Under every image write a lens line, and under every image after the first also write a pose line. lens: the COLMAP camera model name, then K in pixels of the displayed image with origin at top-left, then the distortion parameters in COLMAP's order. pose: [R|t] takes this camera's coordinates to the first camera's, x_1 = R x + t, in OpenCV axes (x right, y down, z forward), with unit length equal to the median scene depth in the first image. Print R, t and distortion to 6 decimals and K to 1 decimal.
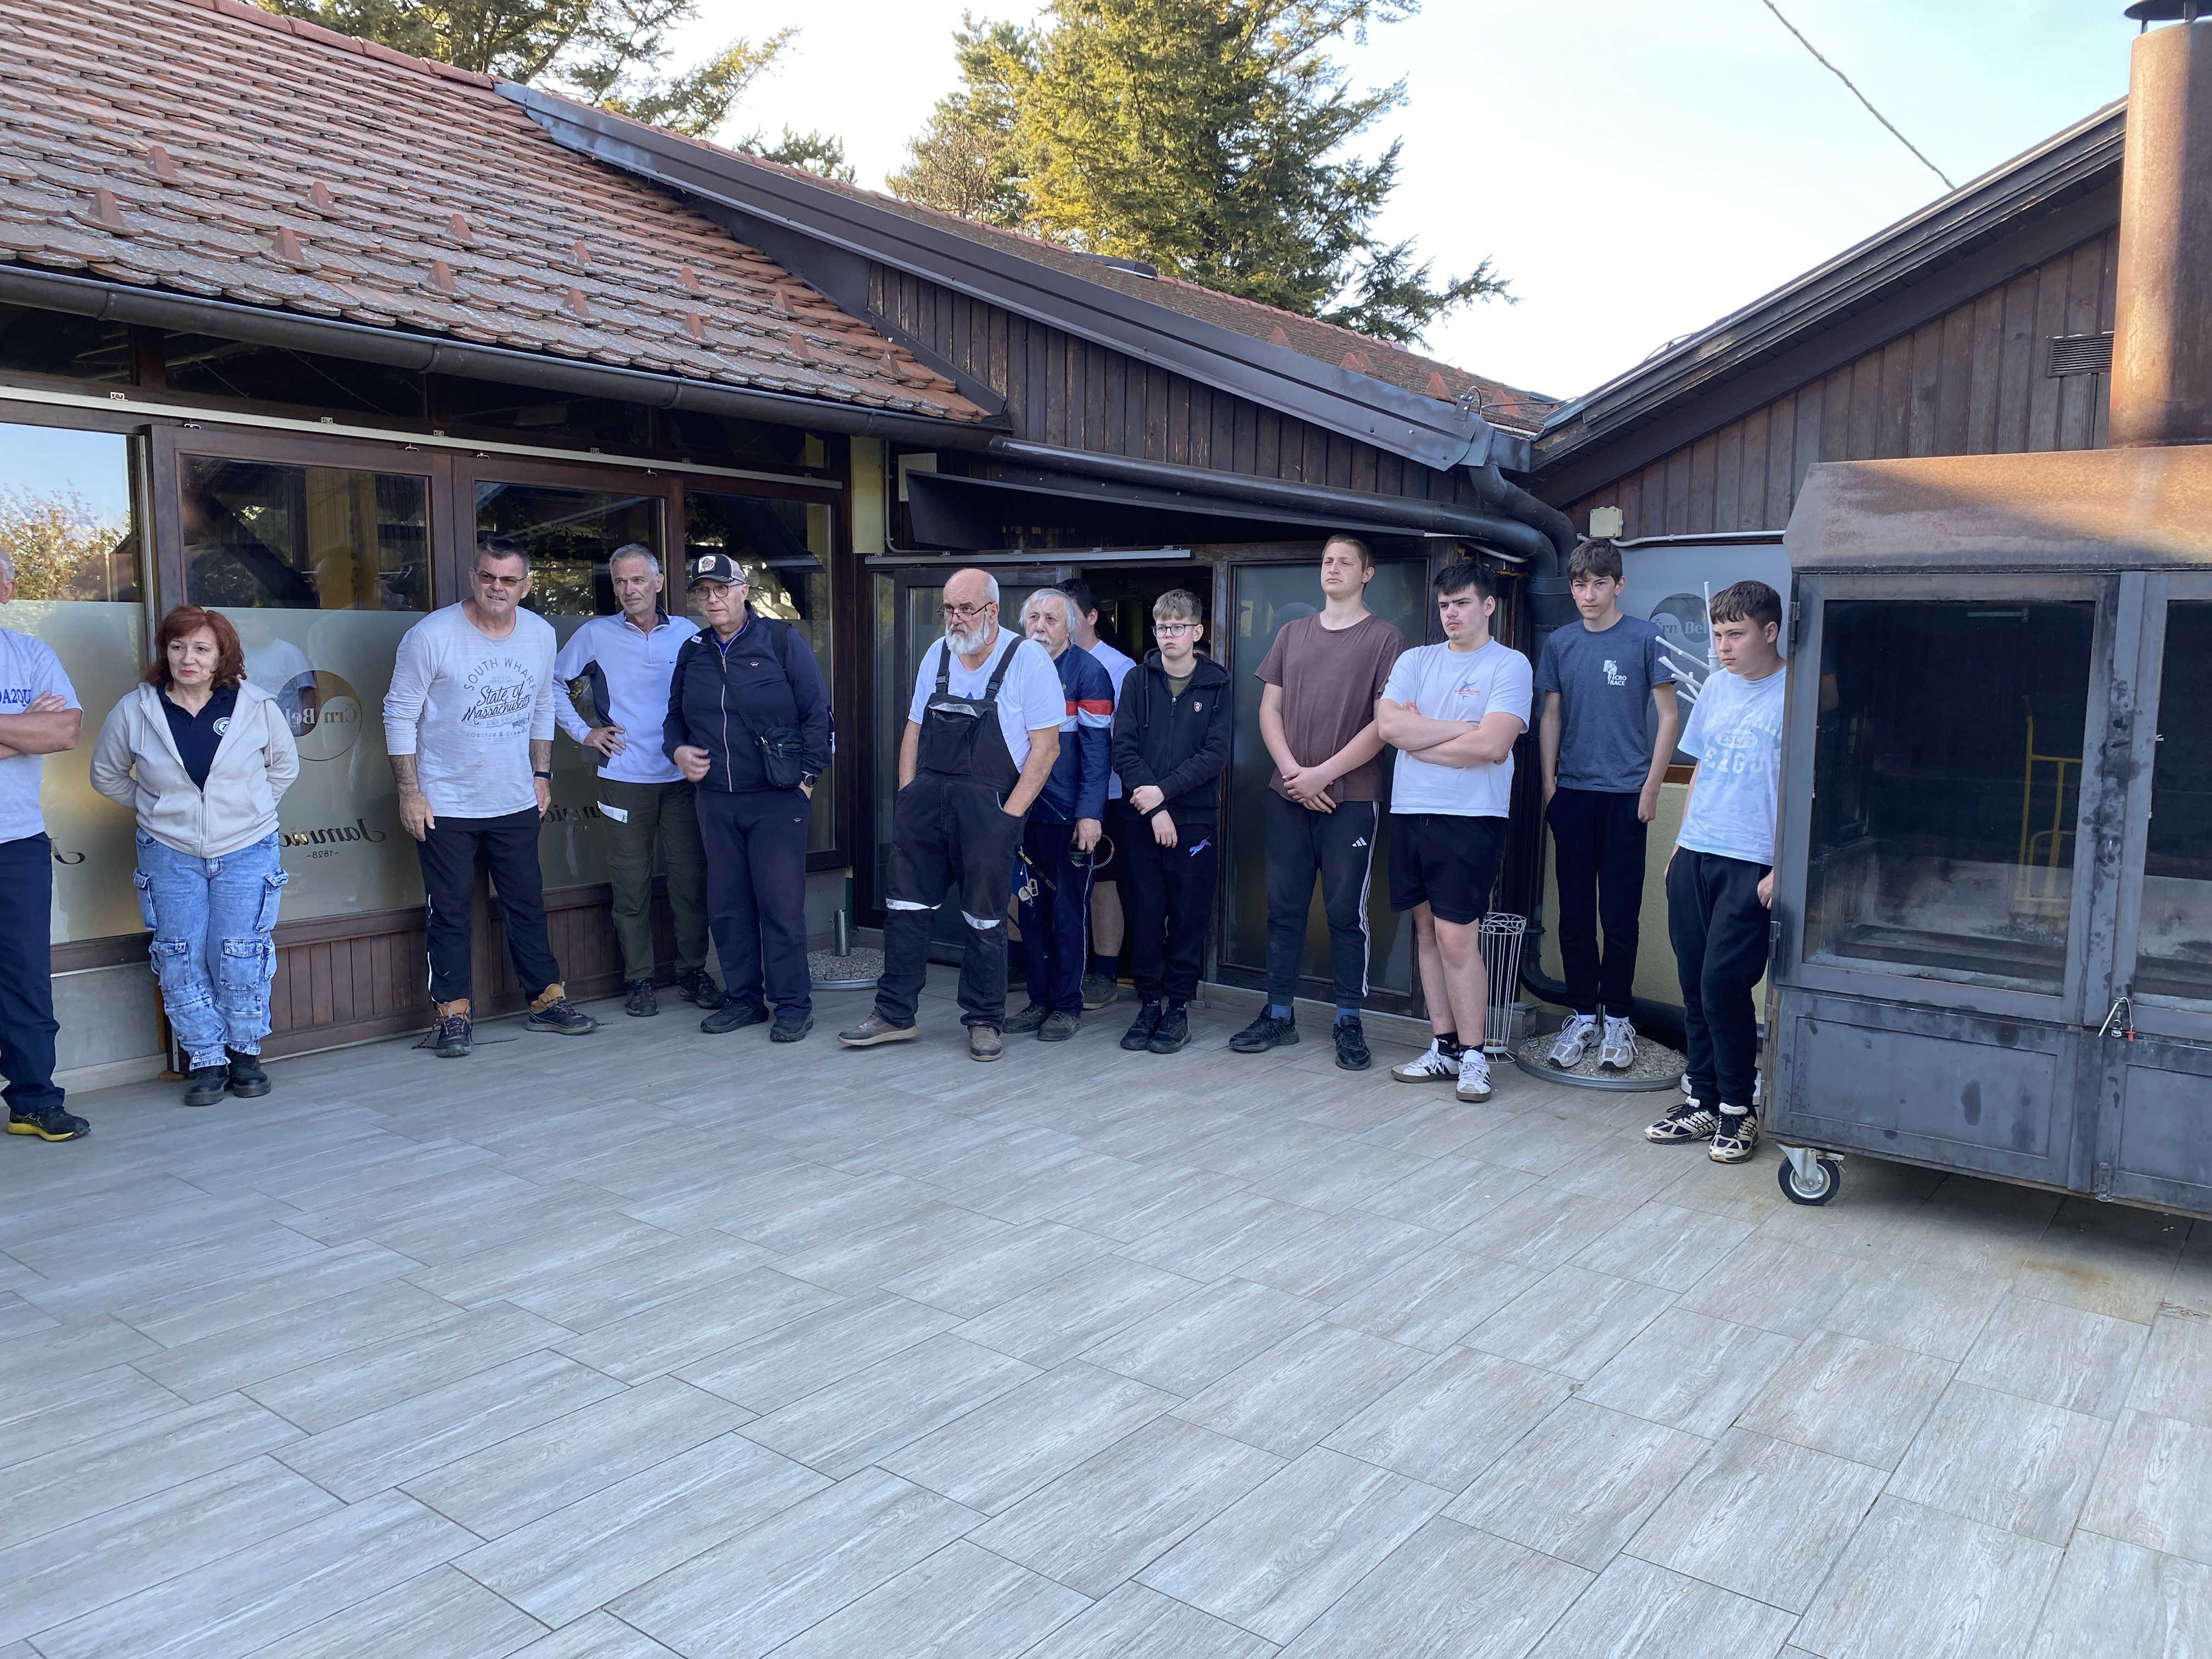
lens RADIAL K [[1673.9, 0, 1106.6], [0, 1673.9, 831.7], [0, 0, 1]] dist [0.005959, -0.006145]
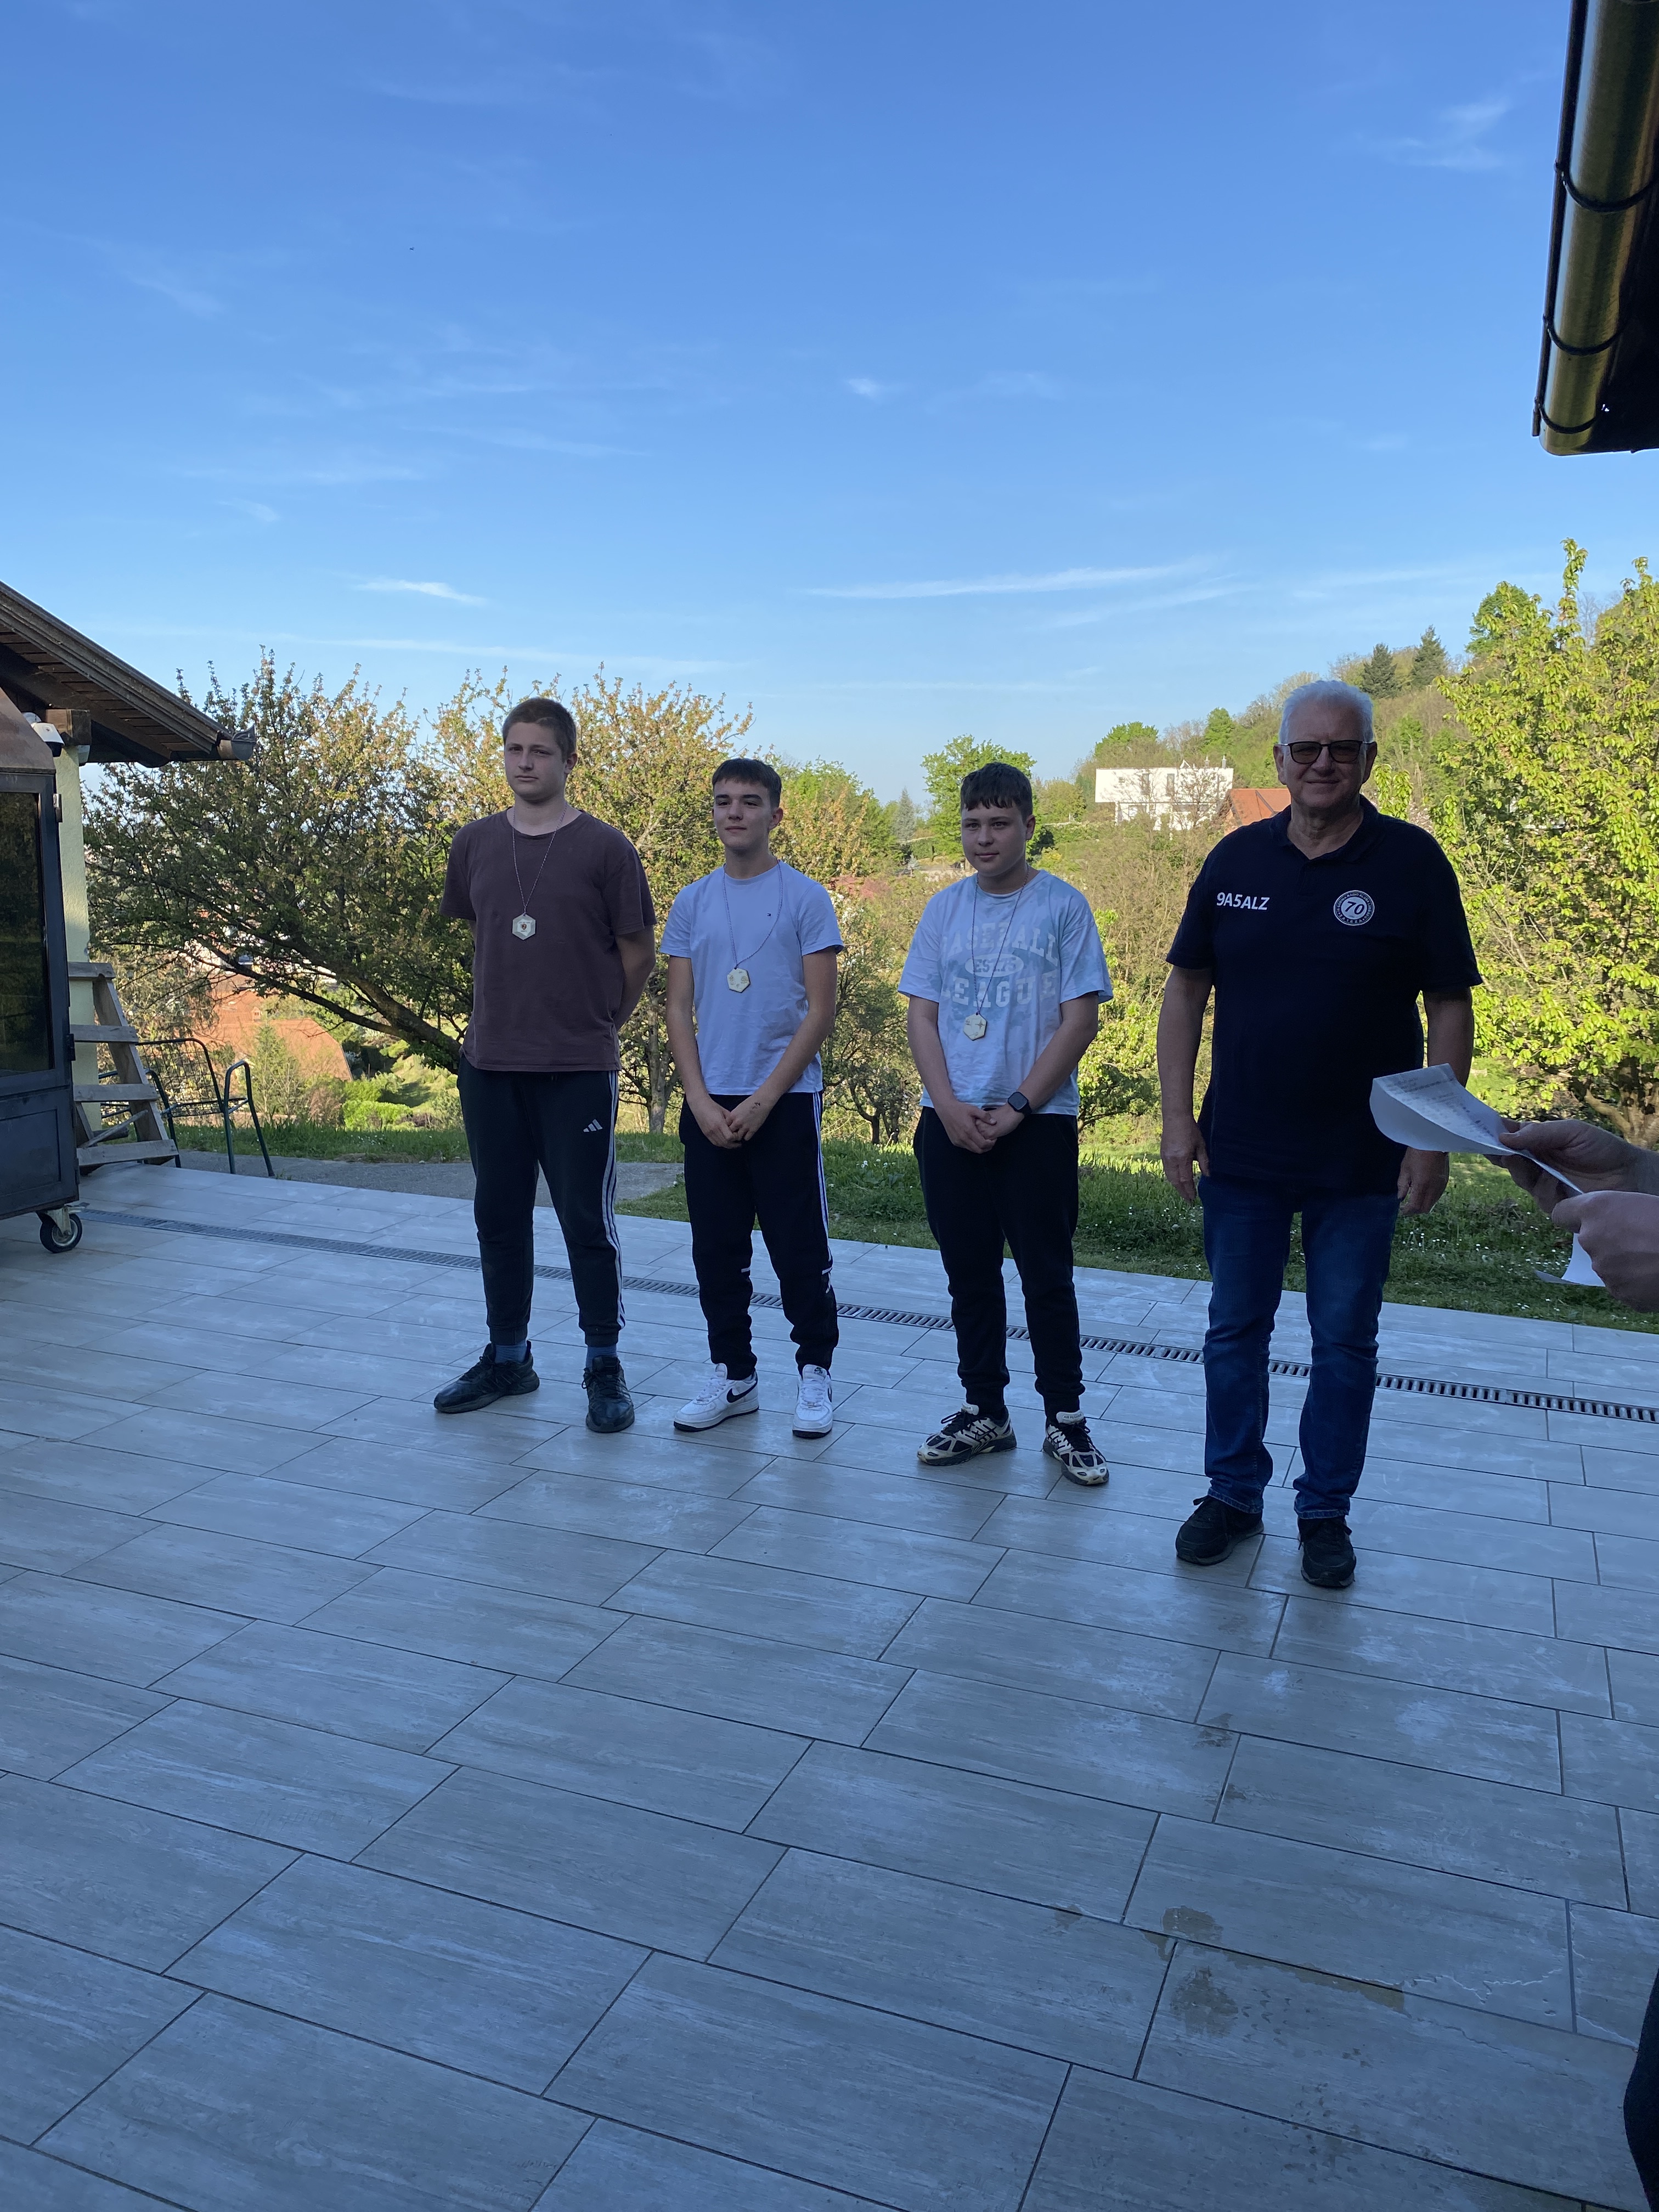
lens RADIAL K [[1673.9, 0, 830.8], [0, 1673.9, 1105.6], [0, 0, 1]] dist [0.005959, -0.006145]
pose [[-0.275045, -0.172853, 0.945765, -1.169834], [0.097003, 0.973697, 0.206168, -0.126020], [-0.956525, 0.148448, -0.251044, 0.842822]]
